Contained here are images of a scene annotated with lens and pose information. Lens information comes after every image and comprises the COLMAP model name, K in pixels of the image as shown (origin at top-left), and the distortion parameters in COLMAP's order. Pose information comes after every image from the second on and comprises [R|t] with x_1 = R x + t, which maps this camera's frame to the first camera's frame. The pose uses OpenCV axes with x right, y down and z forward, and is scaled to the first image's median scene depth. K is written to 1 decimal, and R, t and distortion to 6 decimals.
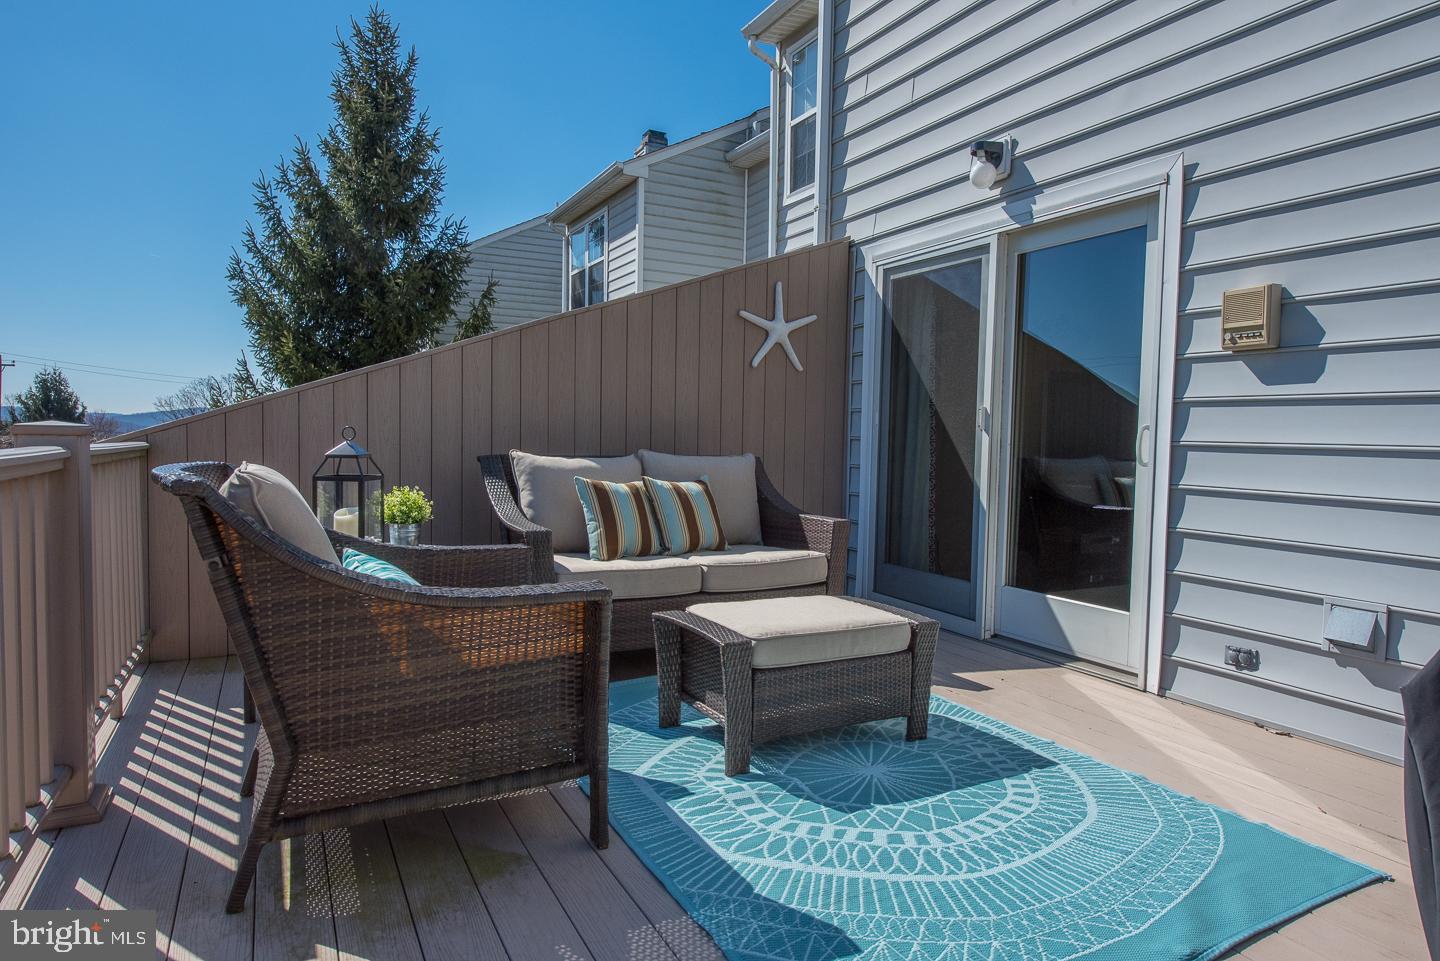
lens RADIAL K [[843.0, 0, 716.0], [0, 843.0, 472.0], [0, 0, 1]] dist [-0.005189, -0.000606]
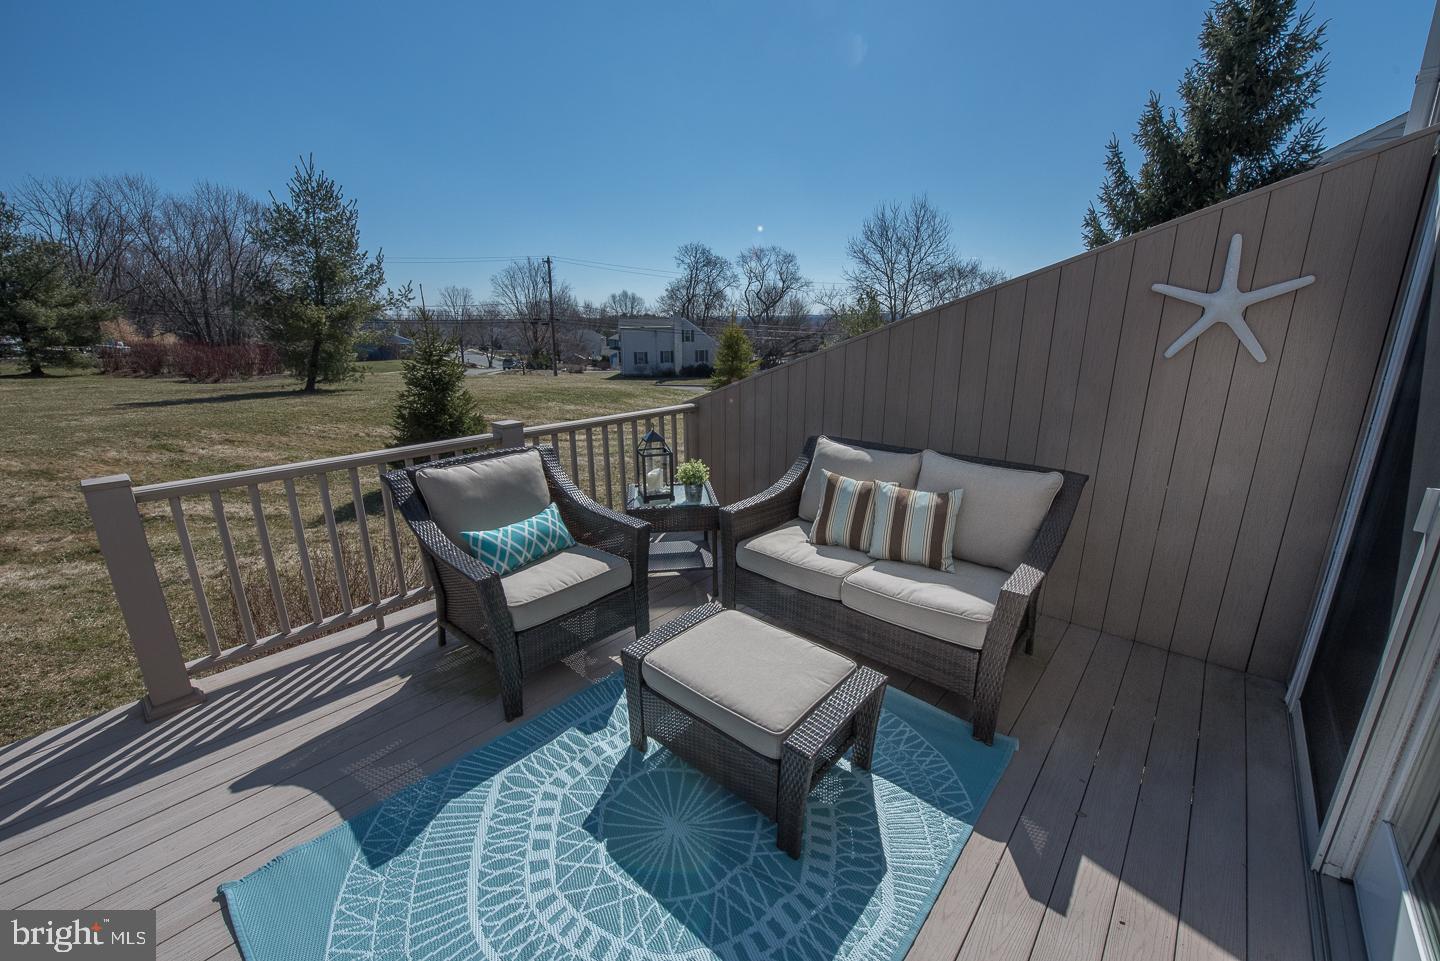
lens RADIAL K [[570.7, 0, 718.1], [0, 570.7, 480.4], [0, 0, 1]] dist [-0.020549, -0.000397]
pose [[0.362080, 0.230227, -0.903268, 0.821604], [-0.028236, 0.971283, 0.236244, -0.264558], [0.931719, -0.060034, 0.358183, 0.896546]]
